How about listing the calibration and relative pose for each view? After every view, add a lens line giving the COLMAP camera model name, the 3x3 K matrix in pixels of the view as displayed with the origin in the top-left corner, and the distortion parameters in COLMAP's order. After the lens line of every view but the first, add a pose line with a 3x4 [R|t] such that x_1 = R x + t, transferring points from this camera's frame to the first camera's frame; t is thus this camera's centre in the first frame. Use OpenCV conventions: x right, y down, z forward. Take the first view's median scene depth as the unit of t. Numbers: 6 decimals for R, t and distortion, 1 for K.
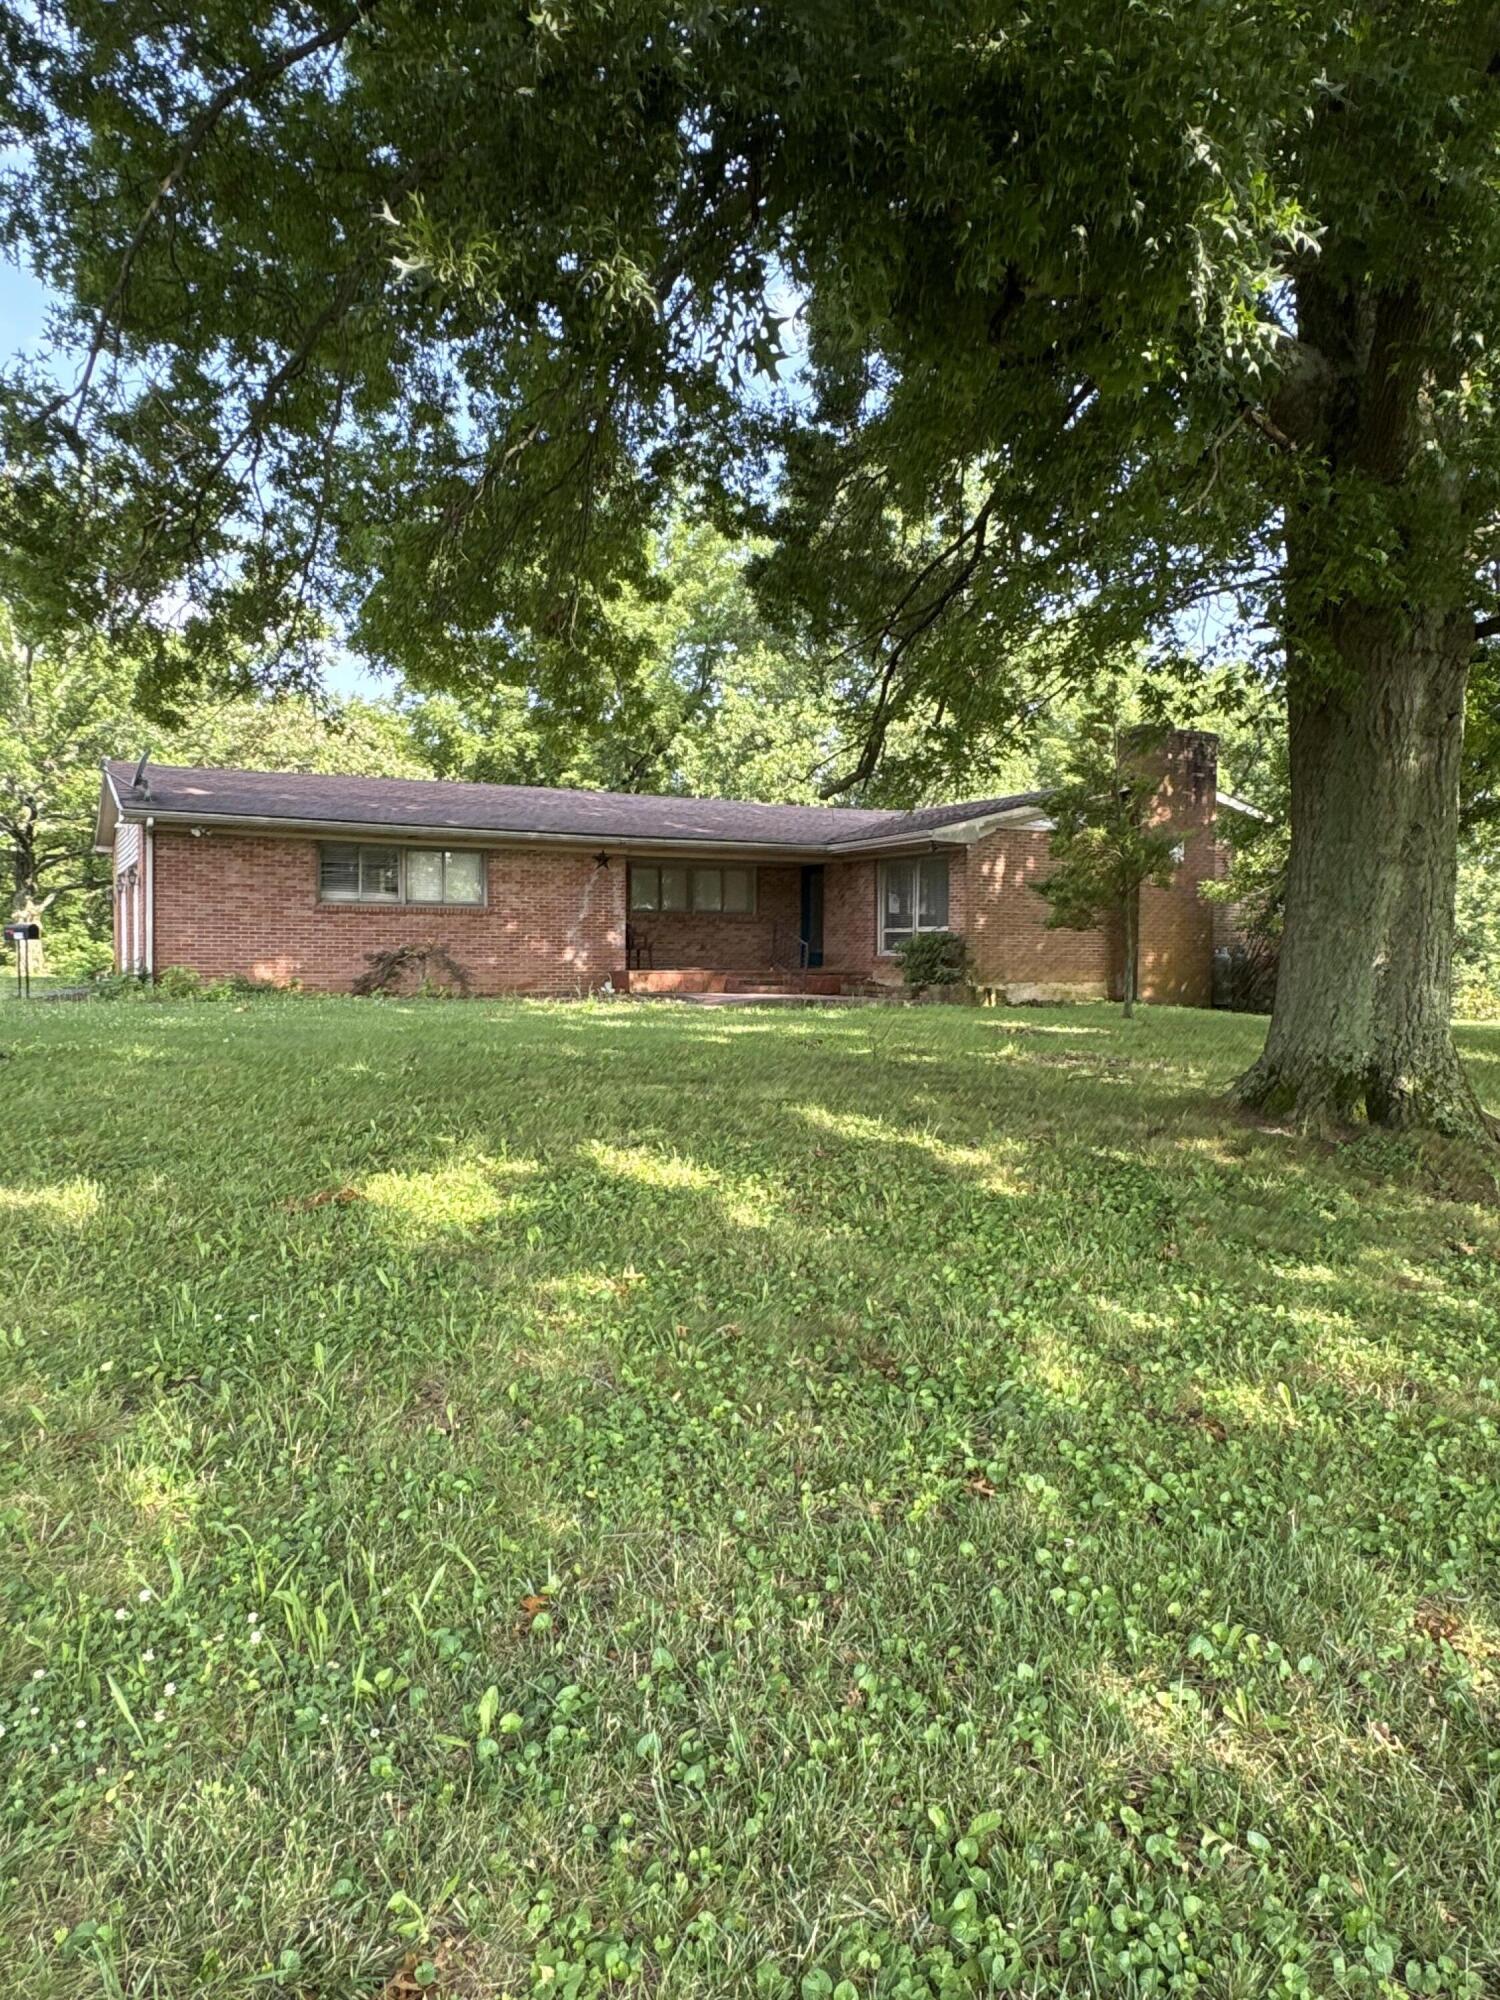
lens RADIAL K [[1349.6, 0, 749.5], [0, 1349.6, 1001.3], [0, 0, 1]] dist [-0.007587, -0.001791]
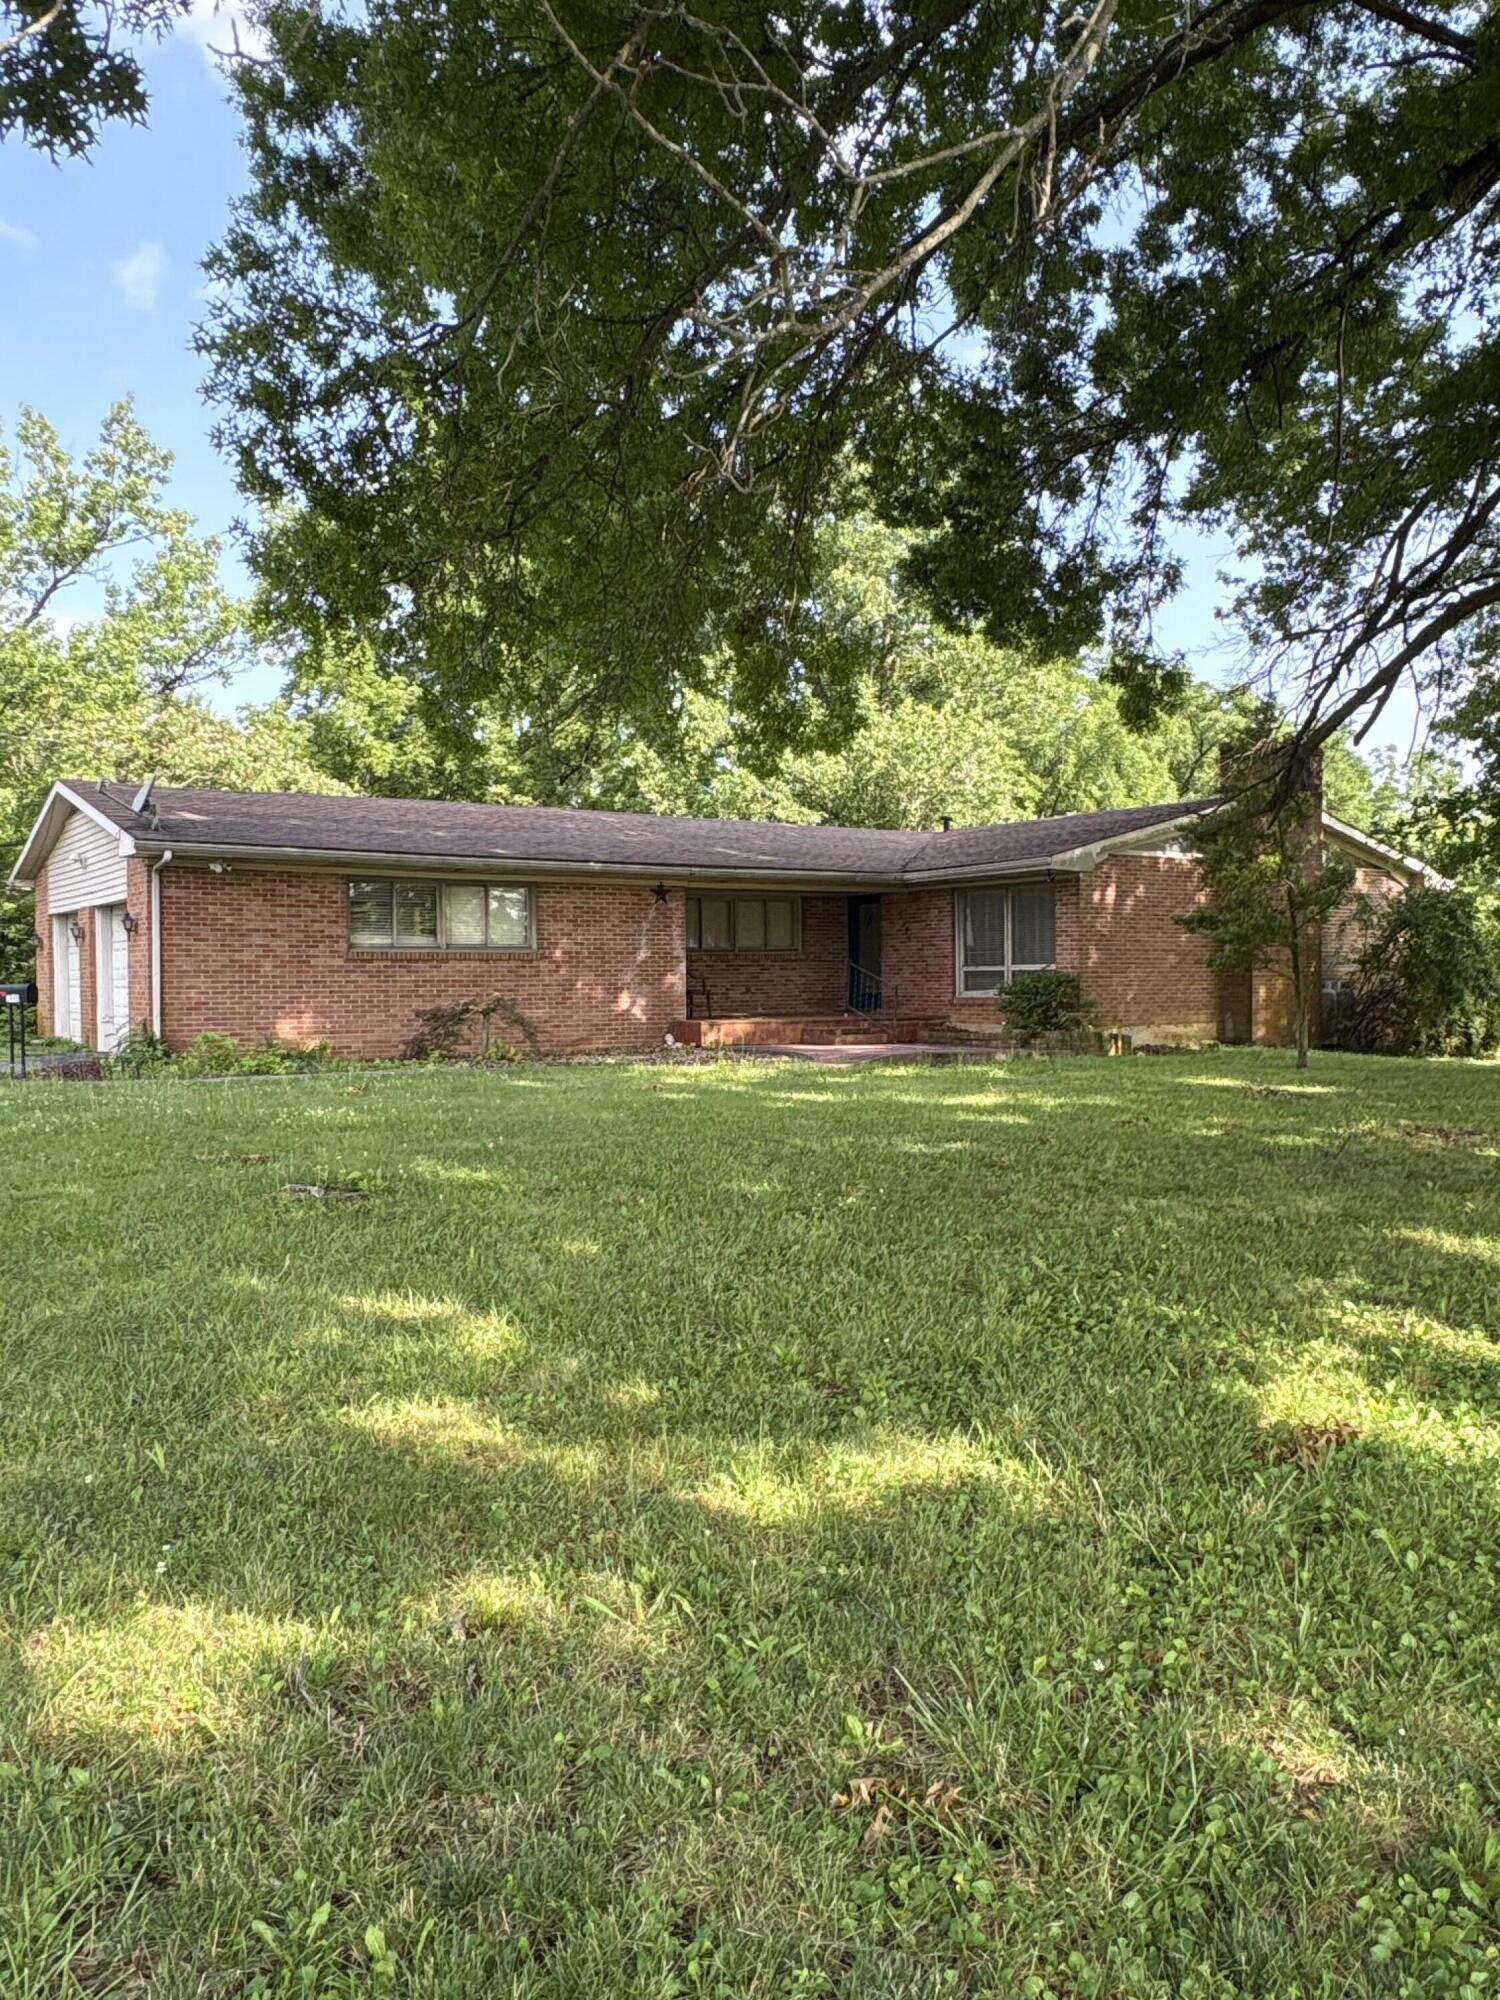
lens RADIAL K [[1476.2, 0, 750.5], [0, 1476.2, 998.0], [0, 0, 1]] dist [-0.008978, -0.002342]
pose [[0.993890, -0.017871, 0.108921, -0.159983], [0.020210, 0.999587, -0.020411, -0.017613], [-0.108512, 0.022488, 0.993841, 0.057569]]
